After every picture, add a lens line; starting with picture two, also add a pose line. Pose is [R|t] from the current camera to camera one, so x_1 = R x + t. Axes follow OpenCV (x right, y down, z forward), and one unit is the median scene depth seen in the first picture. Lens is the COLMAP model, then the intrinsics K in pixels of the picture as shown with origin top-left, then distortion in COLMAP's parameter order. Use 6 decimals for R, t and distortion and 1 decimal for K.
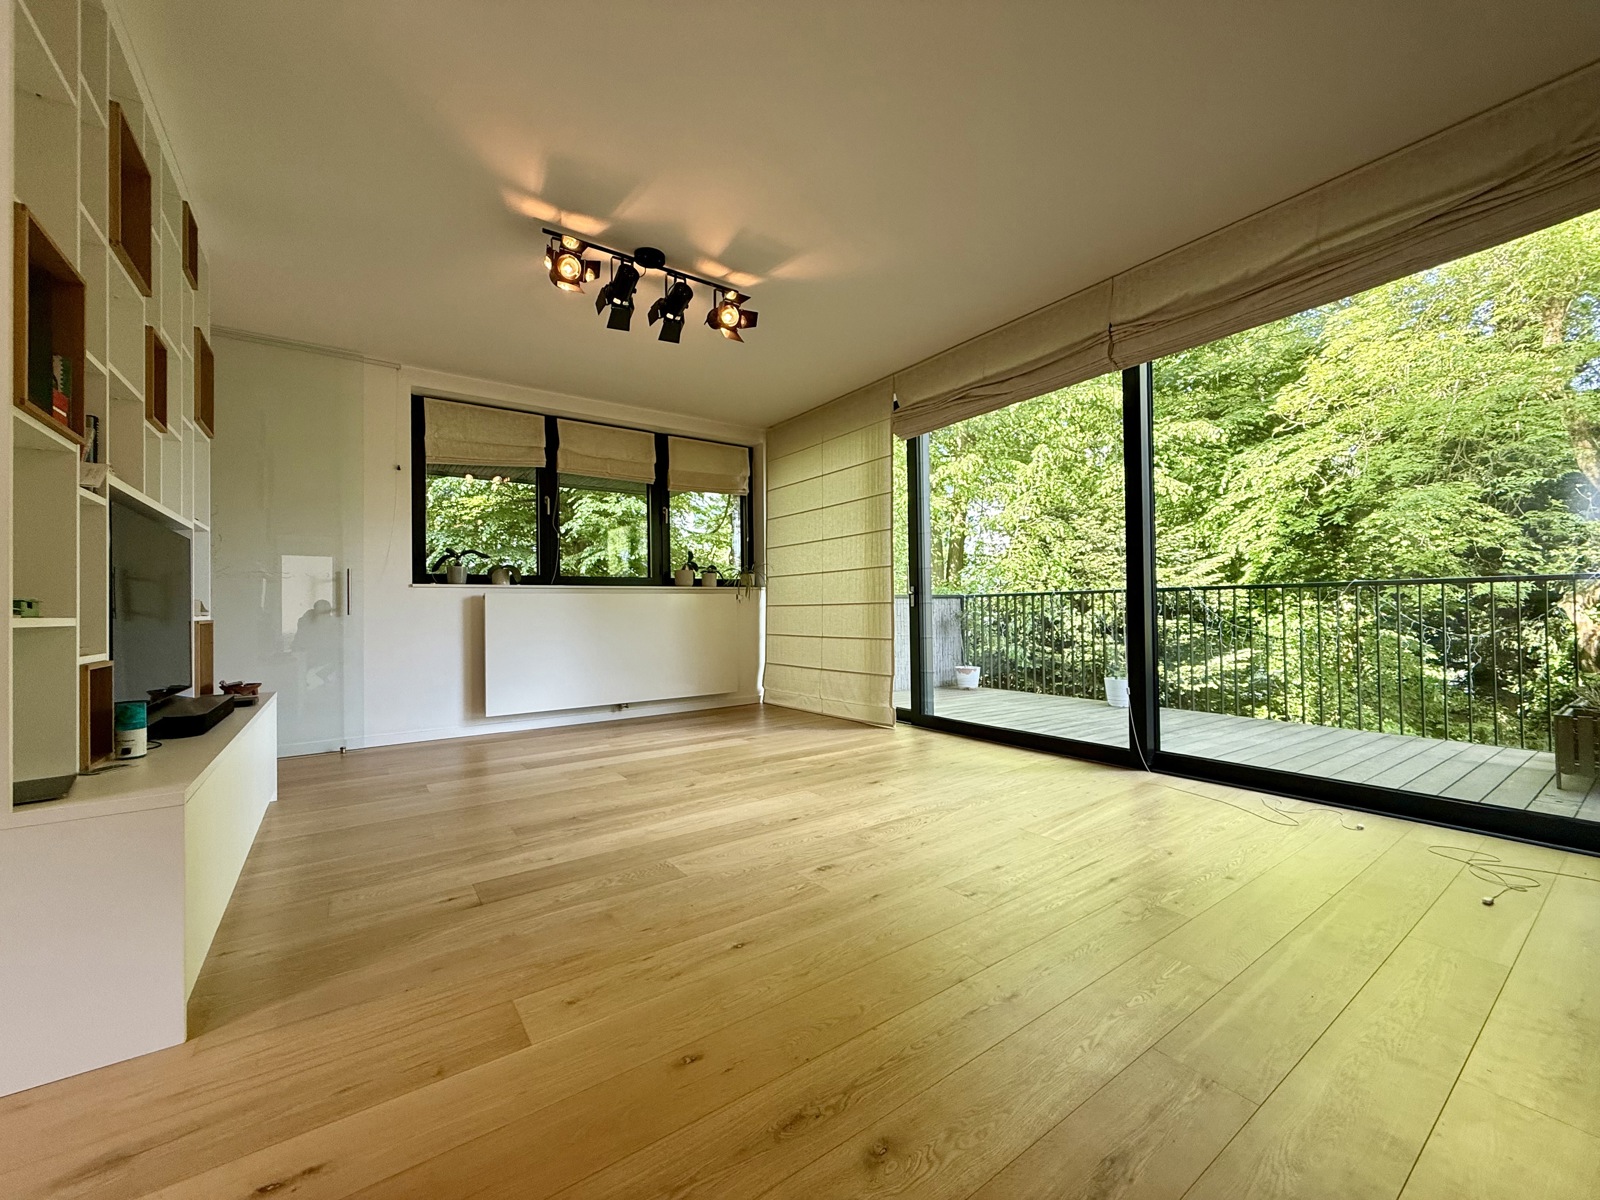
lens RADIAL K [[638.6, 0, 799.2], [0, 638.6, 599.2], [0, 0, 1]] dist [0.001750, -0.000611]
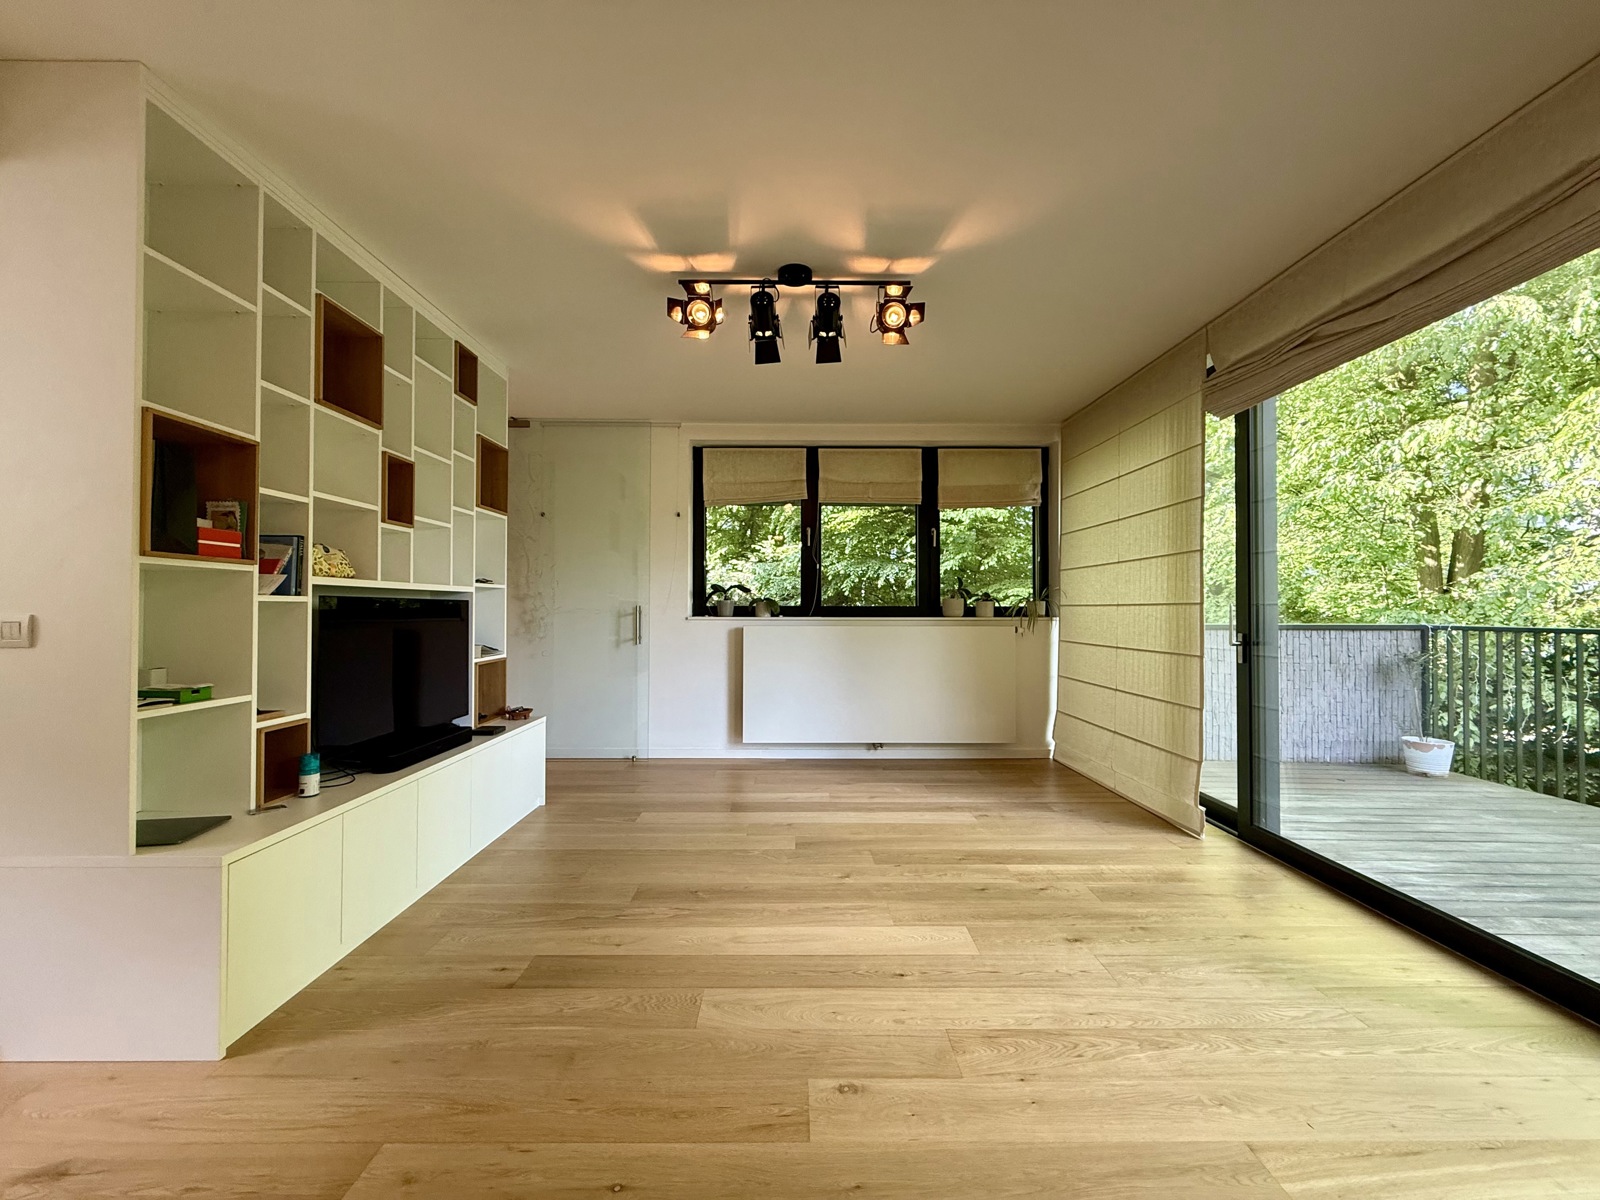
lens RADIAL K [[638.6, 0, 795.8], [0, 638.6, 599.7], [0, 0, 1]] dist [0.001750, -0.000611]
pose [[0.817413, 0.007286, -0.576006, 0.208948], [-0.004159, 0.999969, 0.006748, -0.066718], [0.576037, -0.003120, 0.817418, 0.204197]]
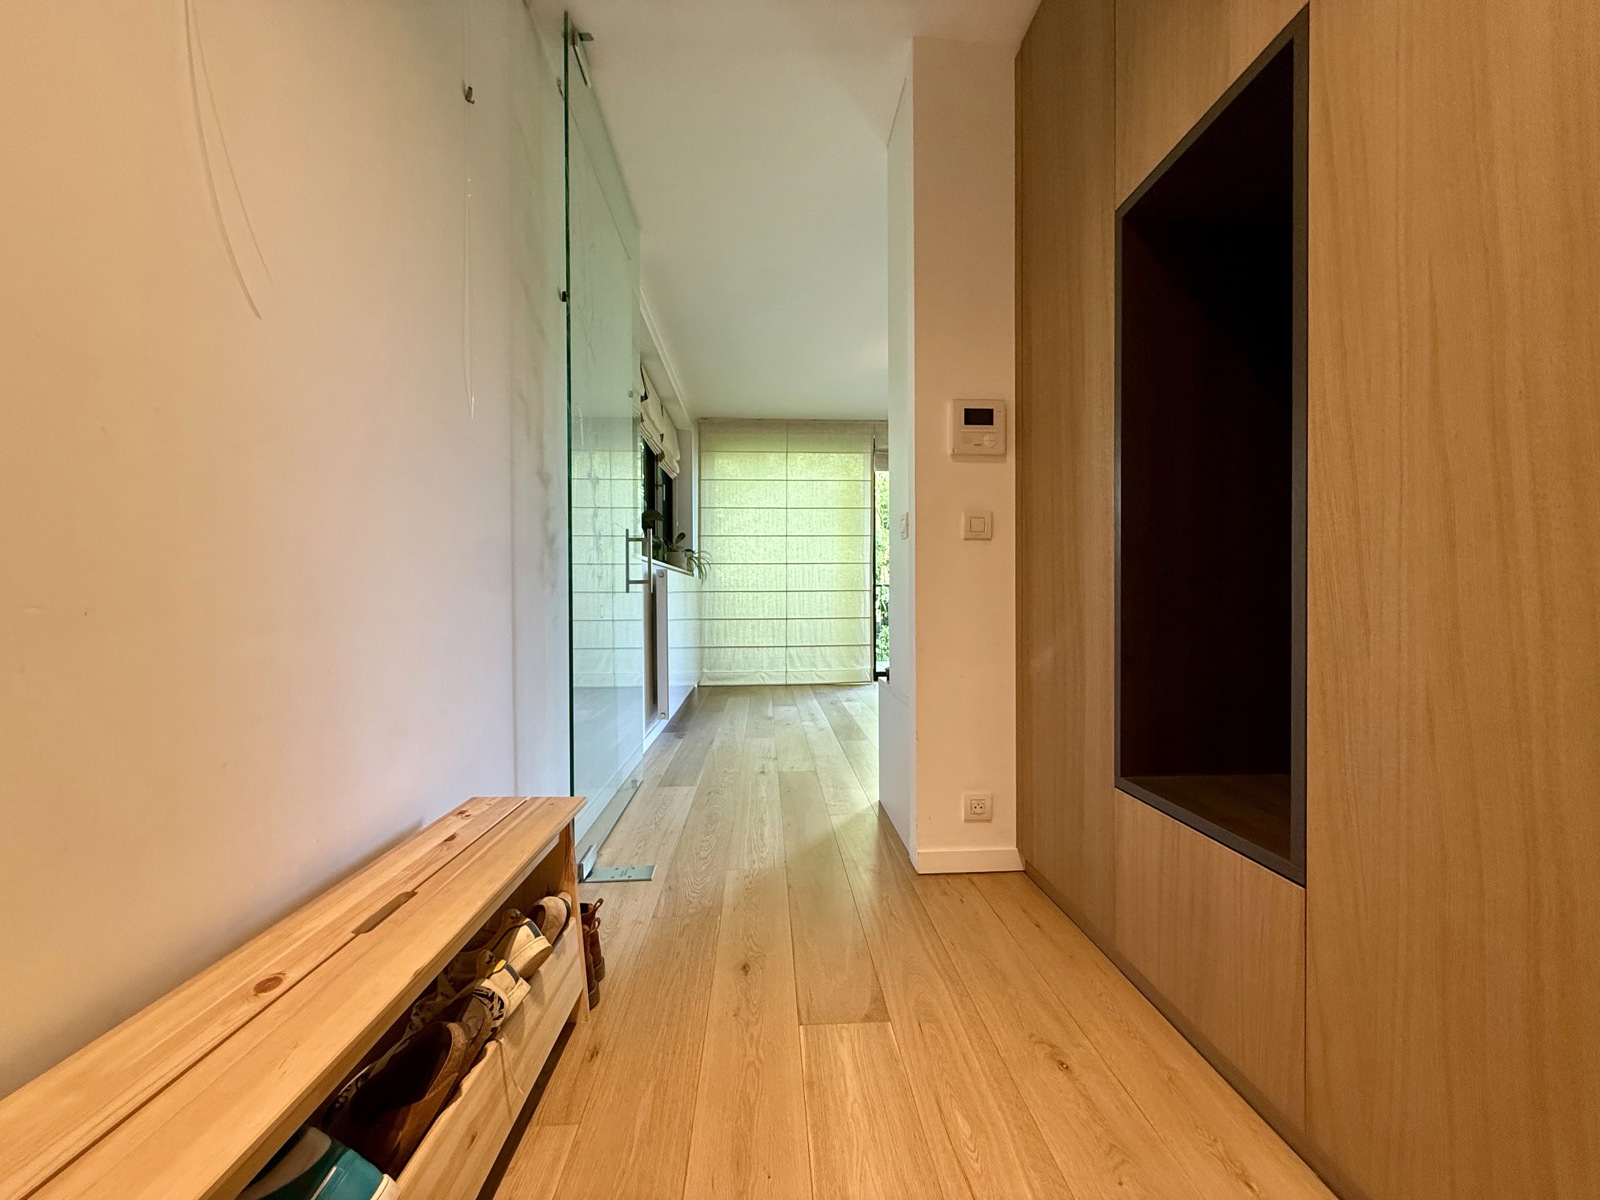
lens RADIAL K [[638.6, 0, 797.2], [0, 638.6, 593.5], [0, 0, 1]] dist [0.001750, -0.000611]
pose [[0.540758, 0.001379, 0.841177, -1.207488], [-0.012334, 0.999904, 0.006290, 0.006594], [-0.841088, -0.013777, 0.540723, 0.454080]]
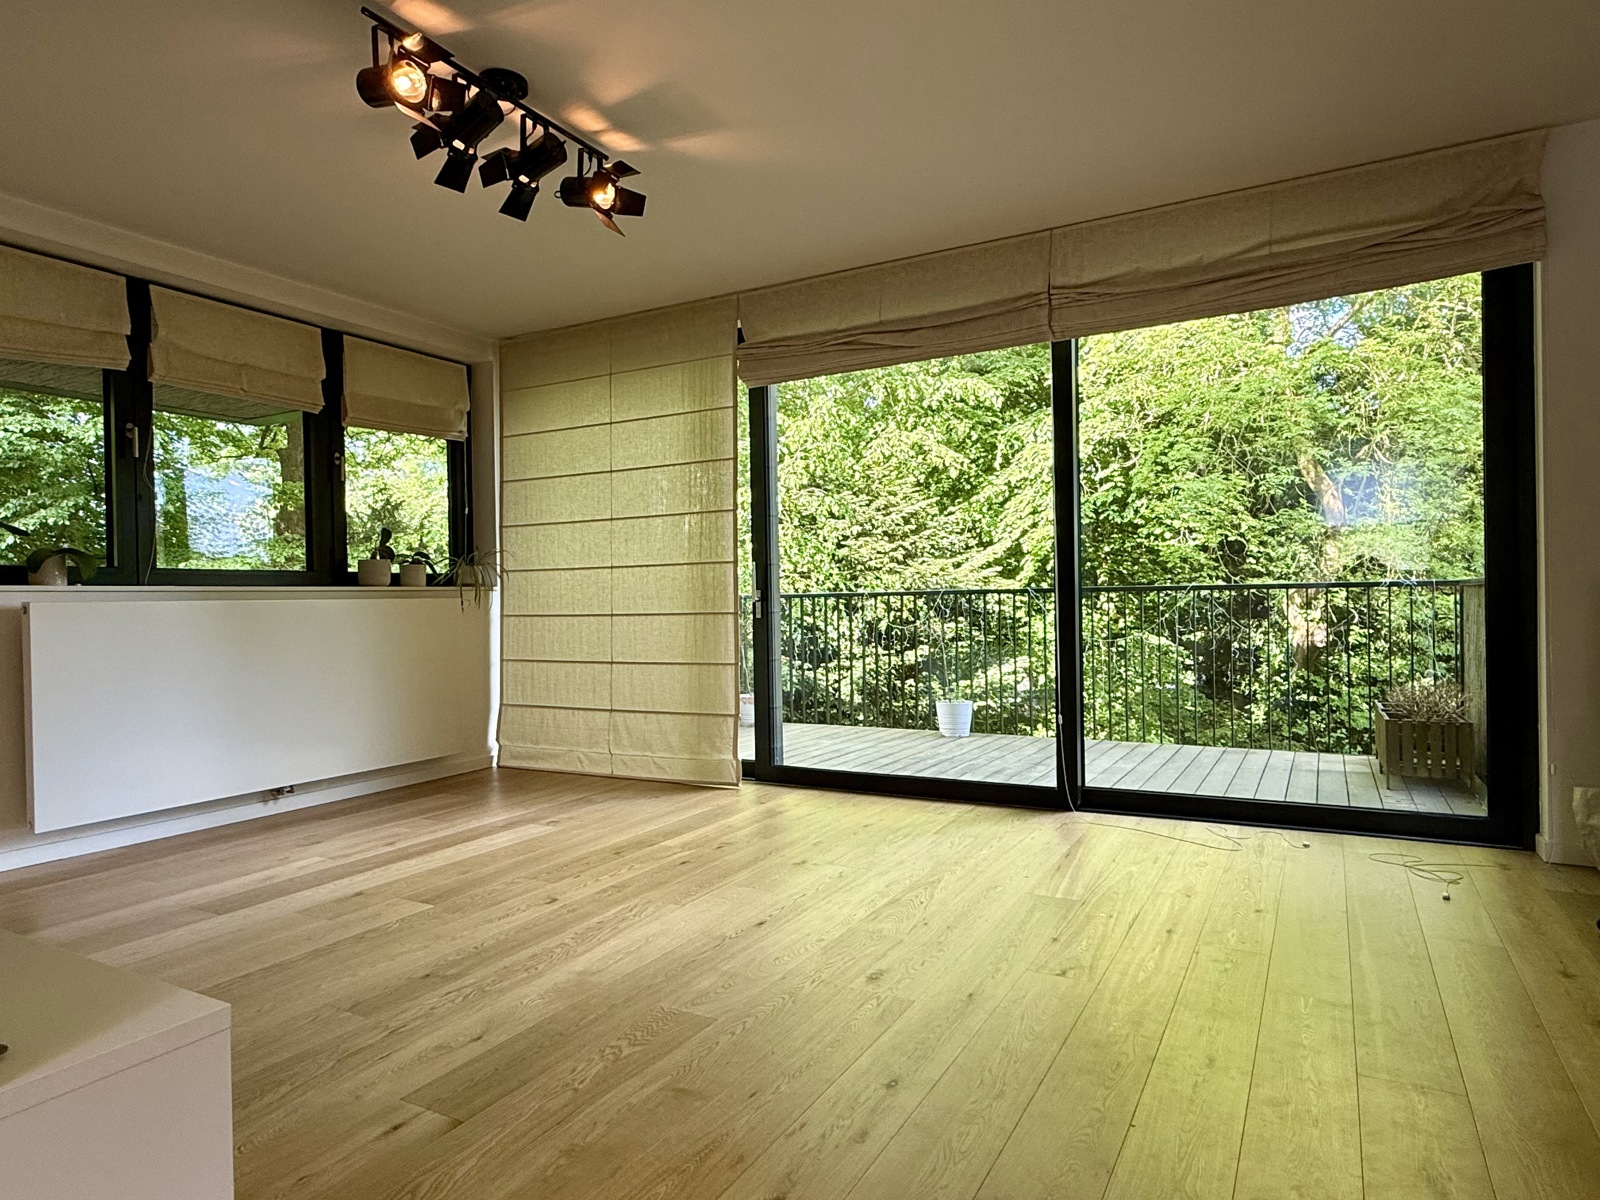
lens RADIAL K [[951.1, 0, 803.6], [0, 951.1, 602.7], [0, 0, 1]] dist [0.000732, 0.000737]
pose [[0.901029, -0.002909, 0.433749, -0.280735], [-0.002368, 0.999930, 0.011625, -0.021445], [-0.433752, -0.011502, 0.900959, 0.006336]]
